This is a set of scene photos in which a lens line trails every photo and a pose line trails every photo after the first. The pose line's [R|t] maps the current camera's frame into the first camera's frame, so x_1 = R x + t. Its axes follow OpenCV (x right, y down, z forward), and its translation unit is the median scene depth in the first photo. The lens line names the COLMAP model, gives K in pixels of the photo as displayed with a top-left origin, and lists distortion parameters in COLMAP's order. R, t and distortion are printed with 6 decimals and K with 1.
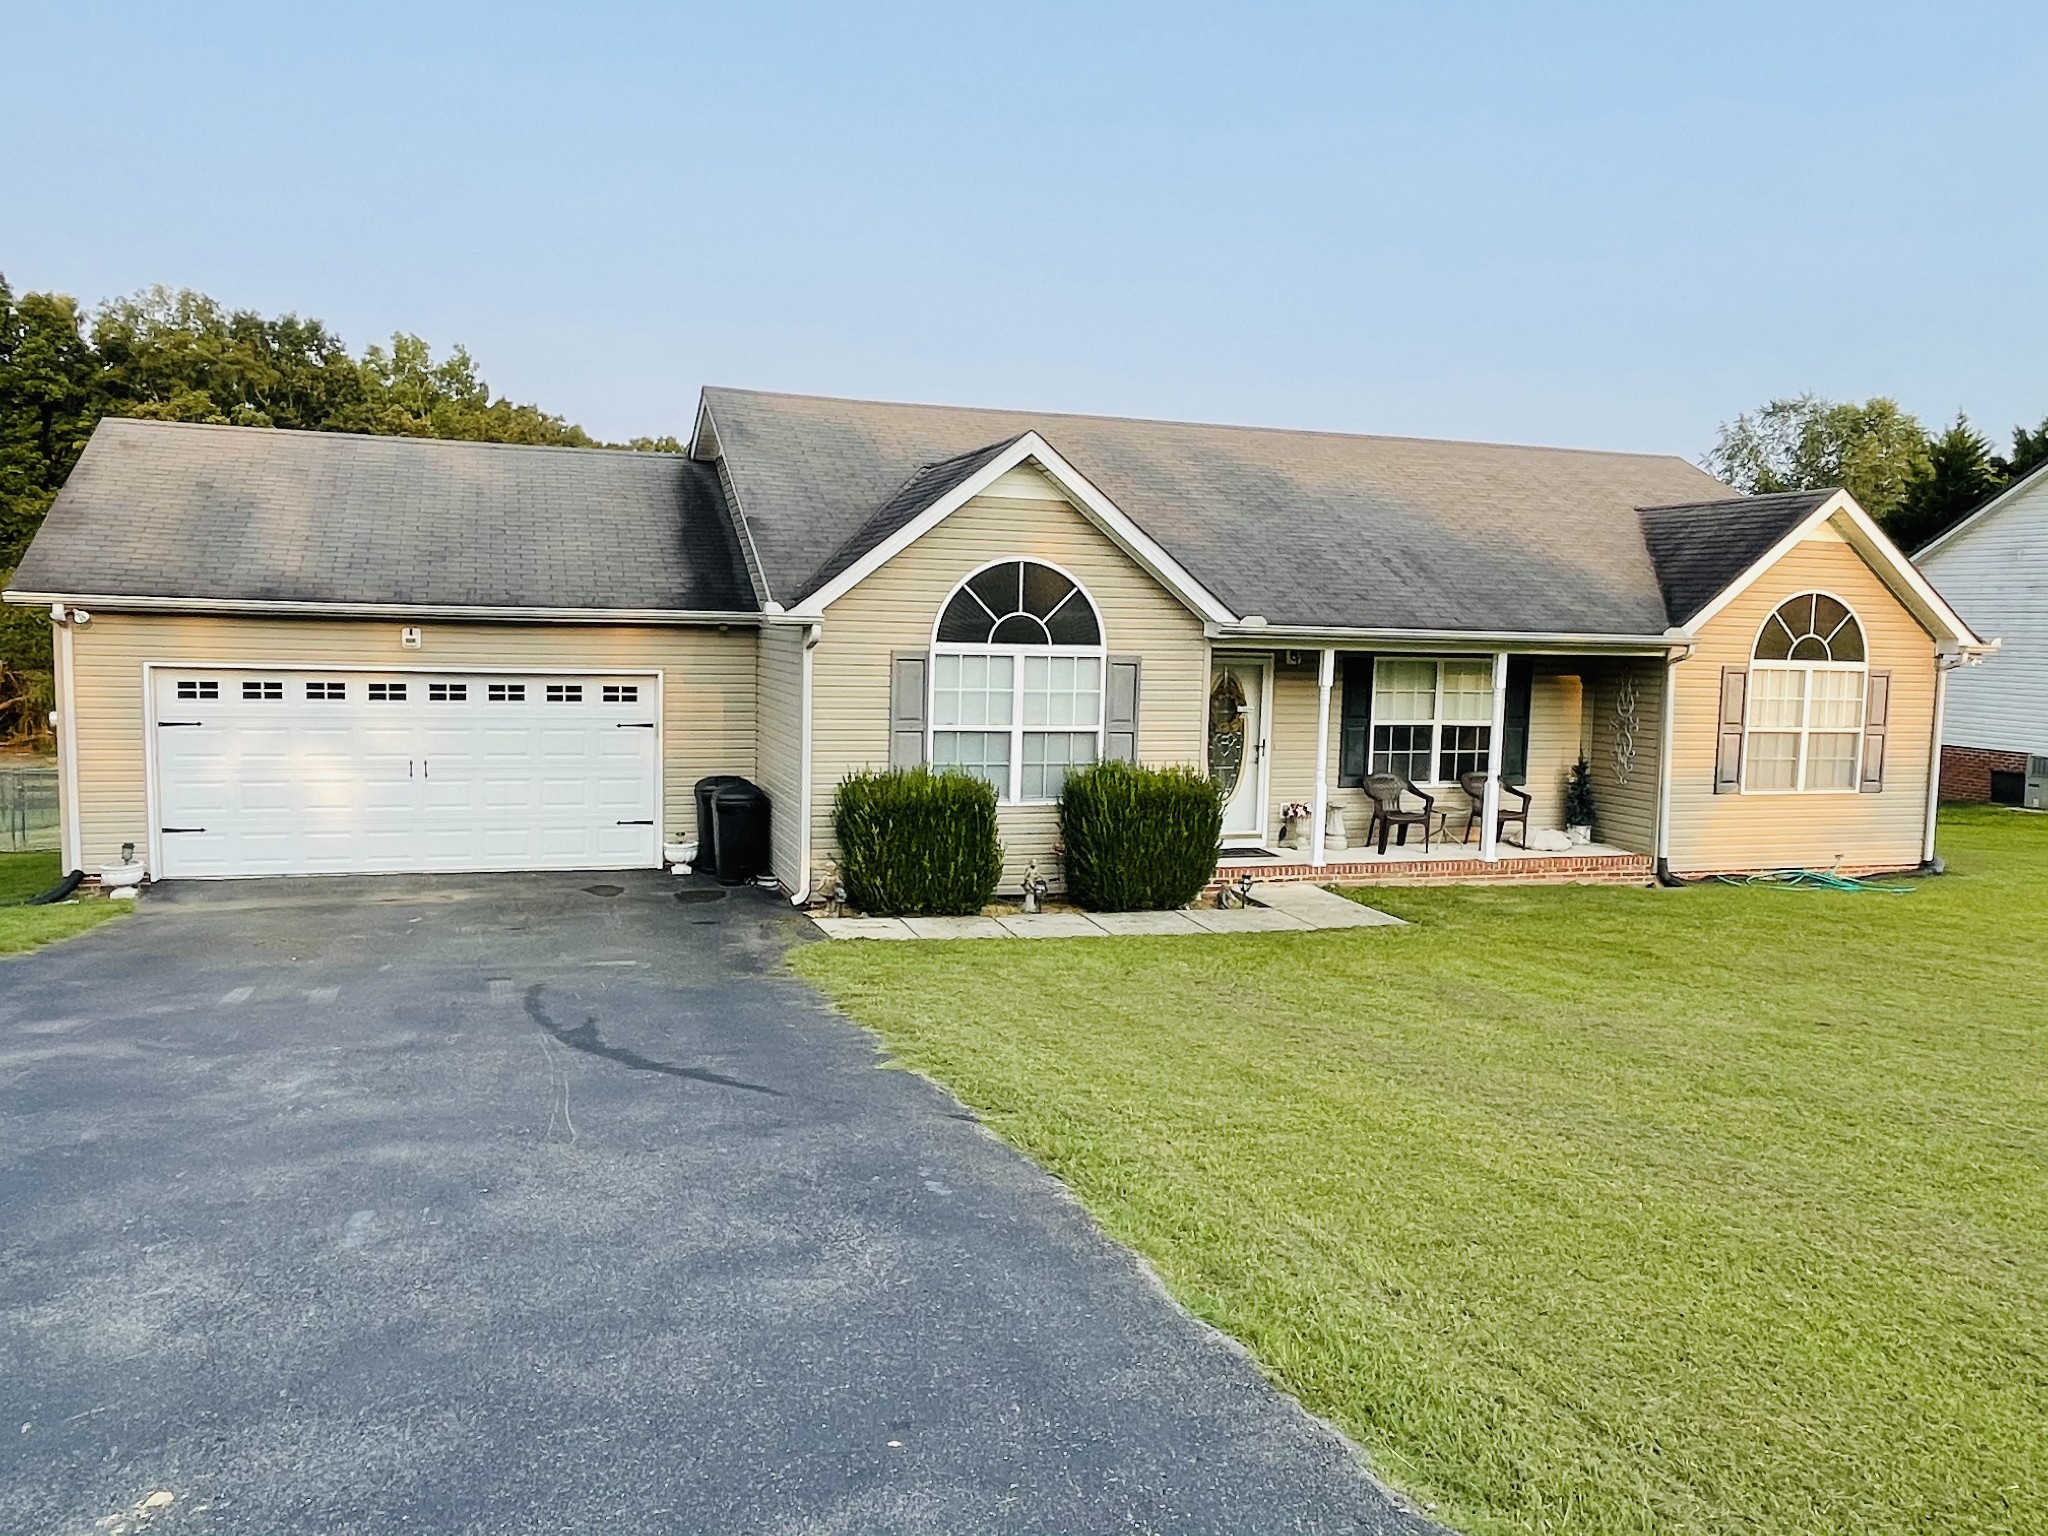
lens RADIAL K [[1530.9, 0, 1016.7], [0, 1530.9, 768.7], [0, 0, 1]] dist [-0.002373, 0.000109]
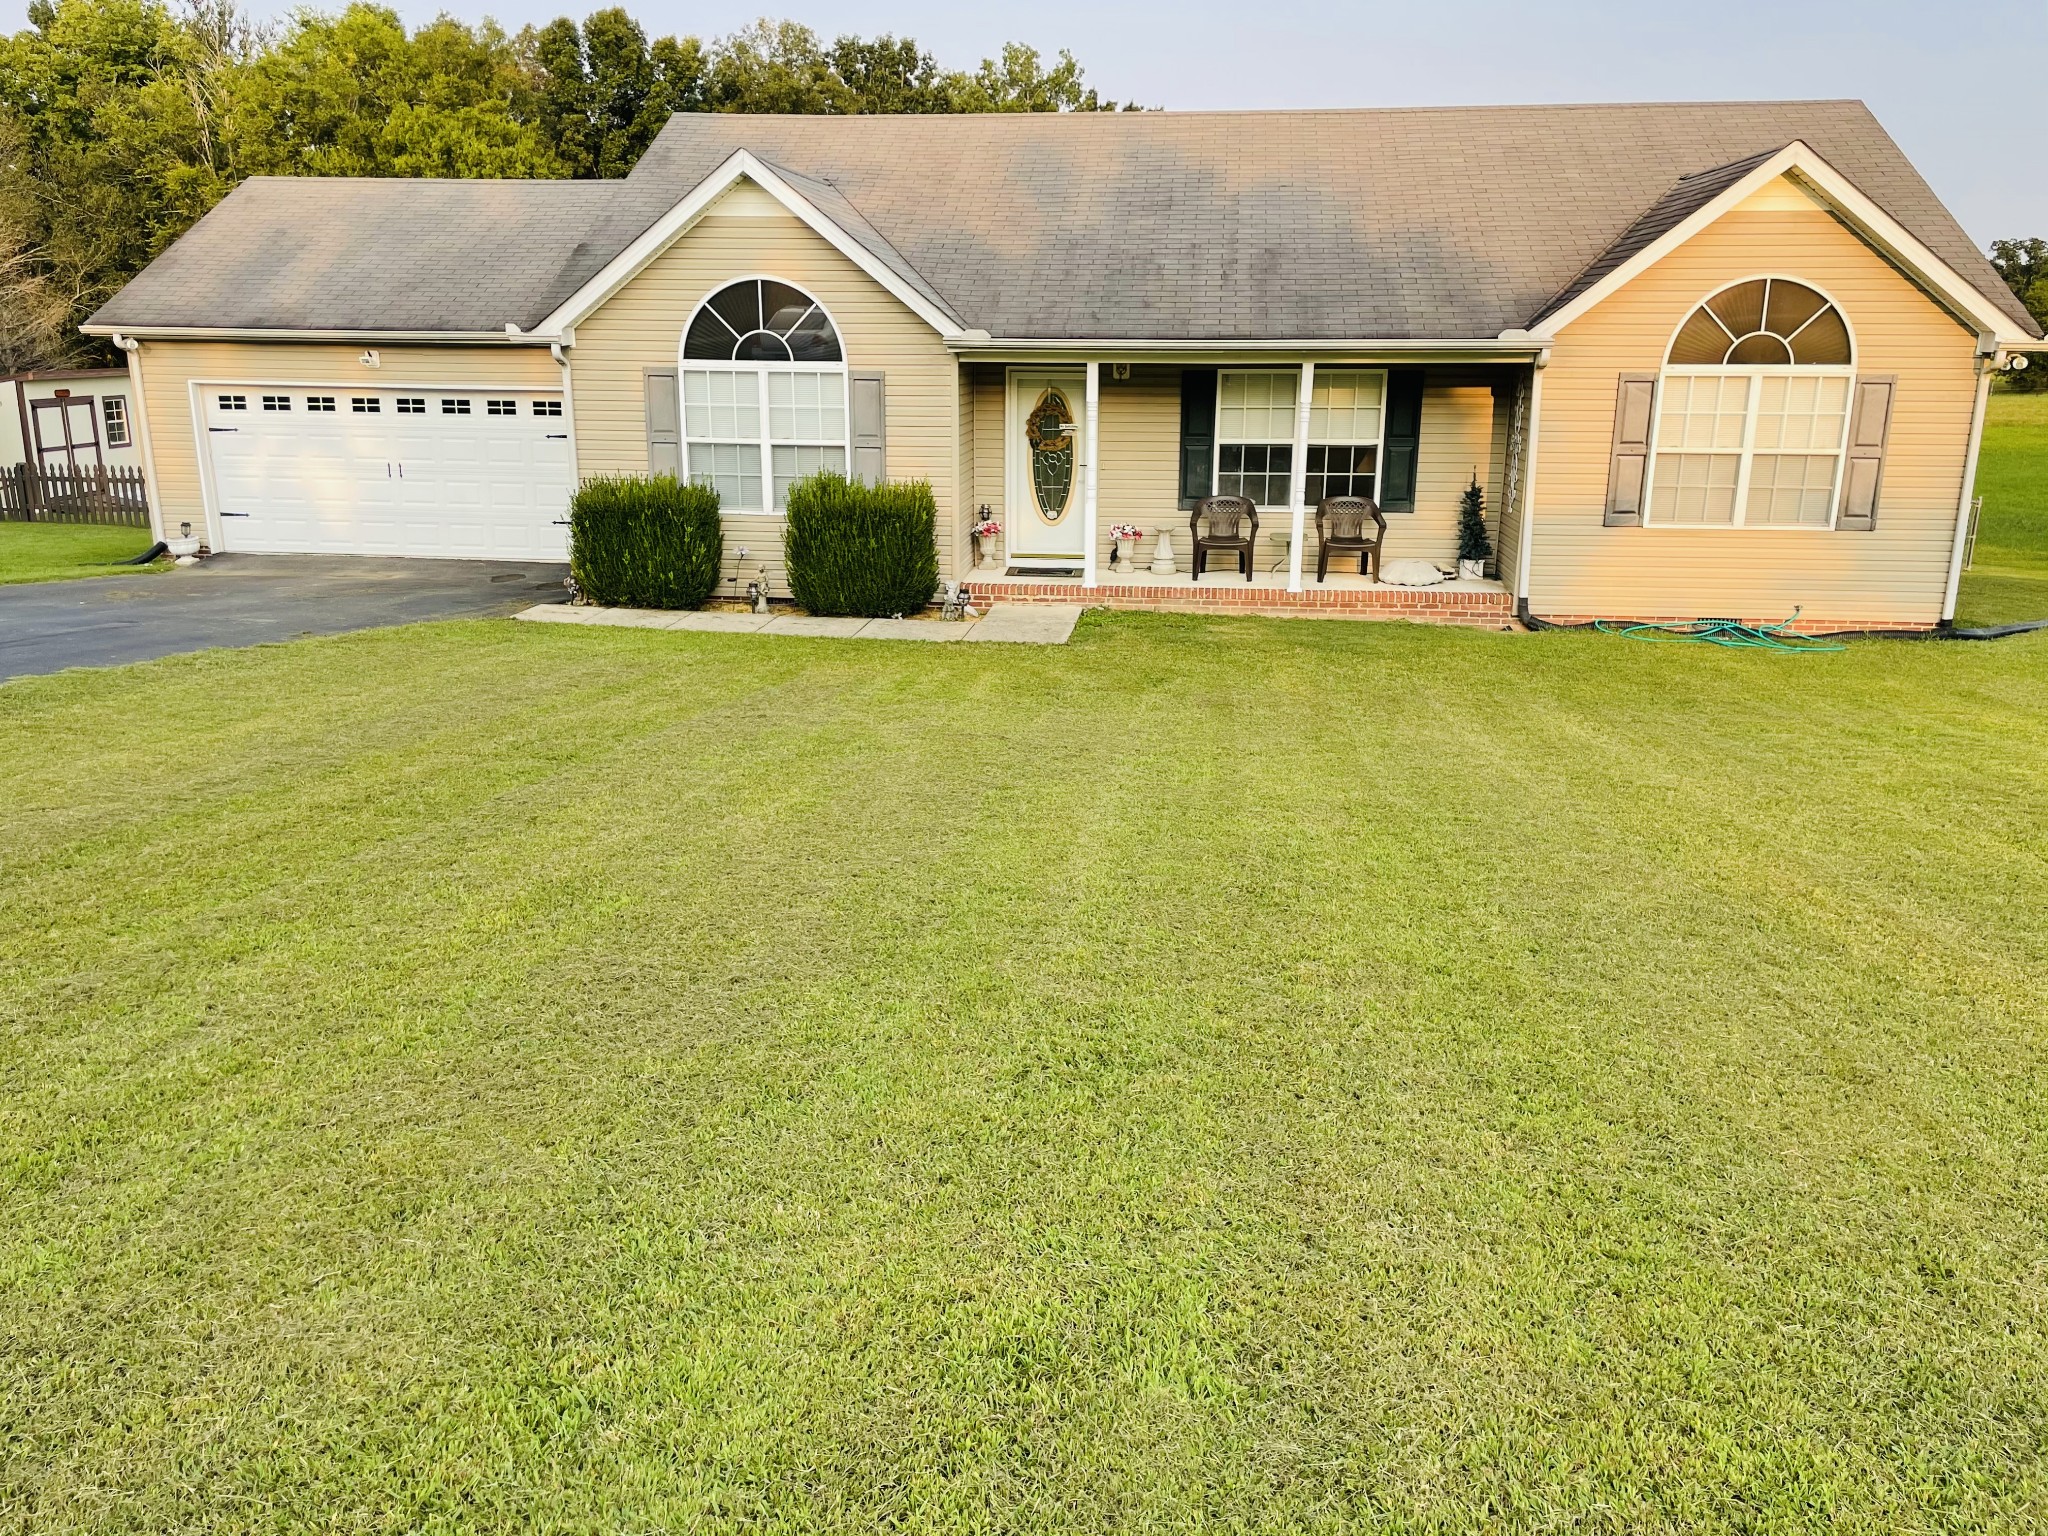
lens RADIAL K [[1590.2, 0, 1031.5], [0, 1590.2, 759.7], [0, 0, 1]] dist [0.095226, -0.123986]
pose [[0.905661, 0.089828, -0.414377, 0.566774], [-0.022347, 0.986055, 0.164915, 0.003780], [0.423413, -0.140097, 0.895039, 0.035988]]
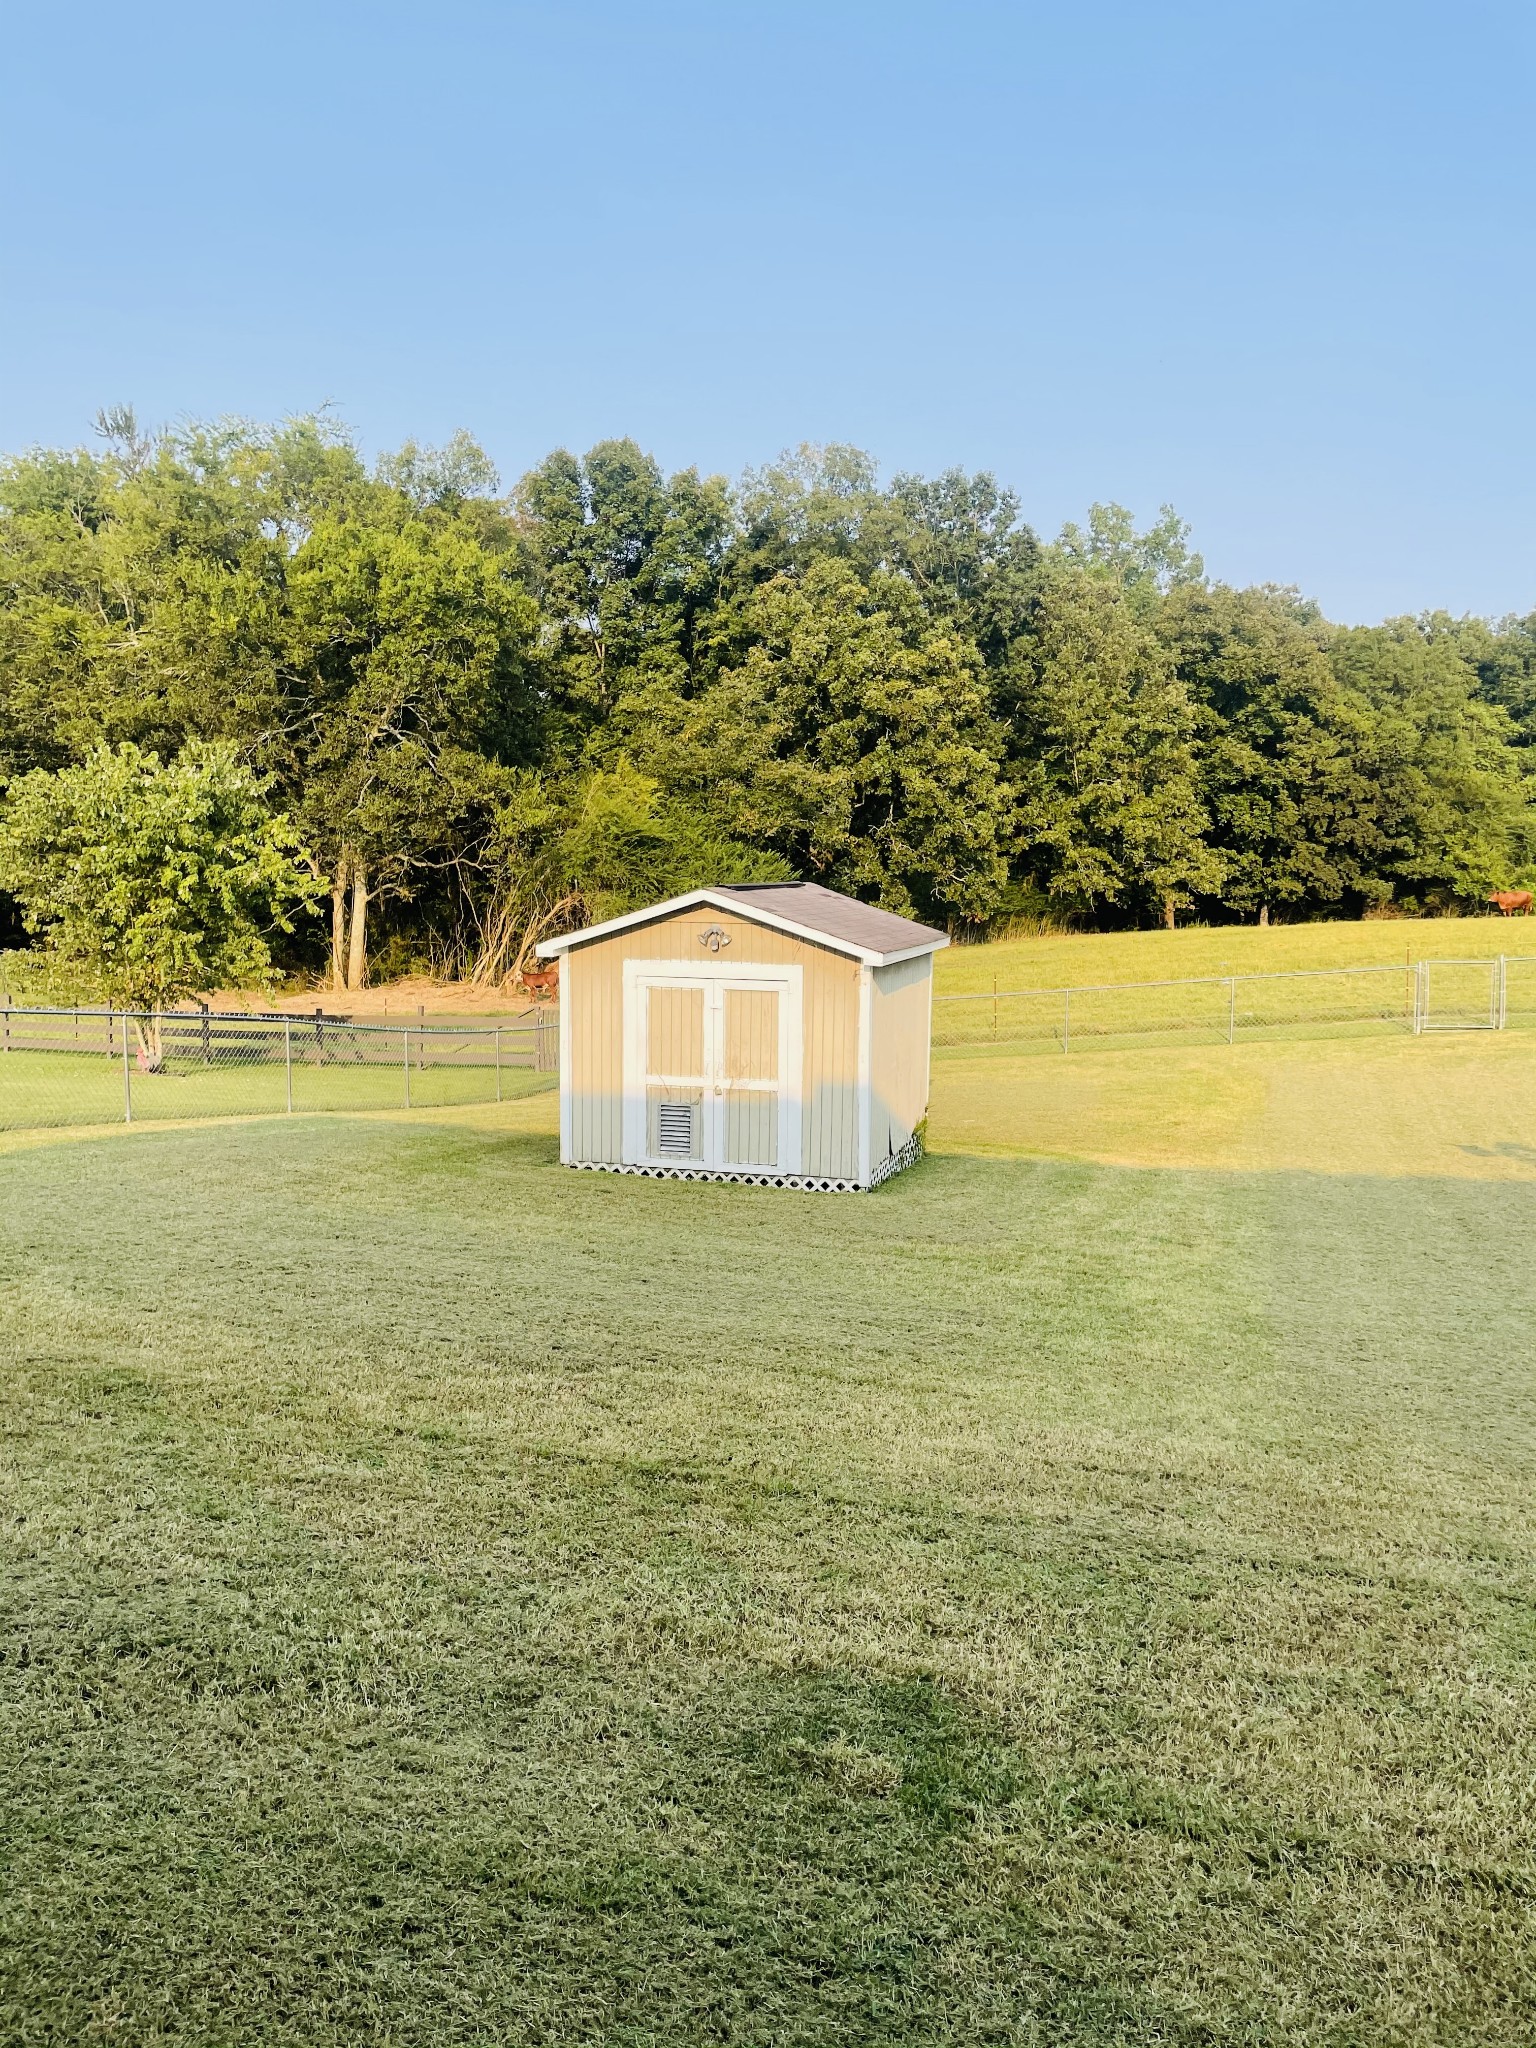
lens RADIAL K [[1547.6, 0, 772.2], [0, 1547.6, 1019.4], [0, 0, 1]] dist [0.102838, -0.142726]
pose [[0.817851, 0.029943, -0.574650, -0.357020], [-0.037288, 0.999304, -0.000998, 0.008326], [0.574221, 0.022244, 0.818398, 1.438431]]
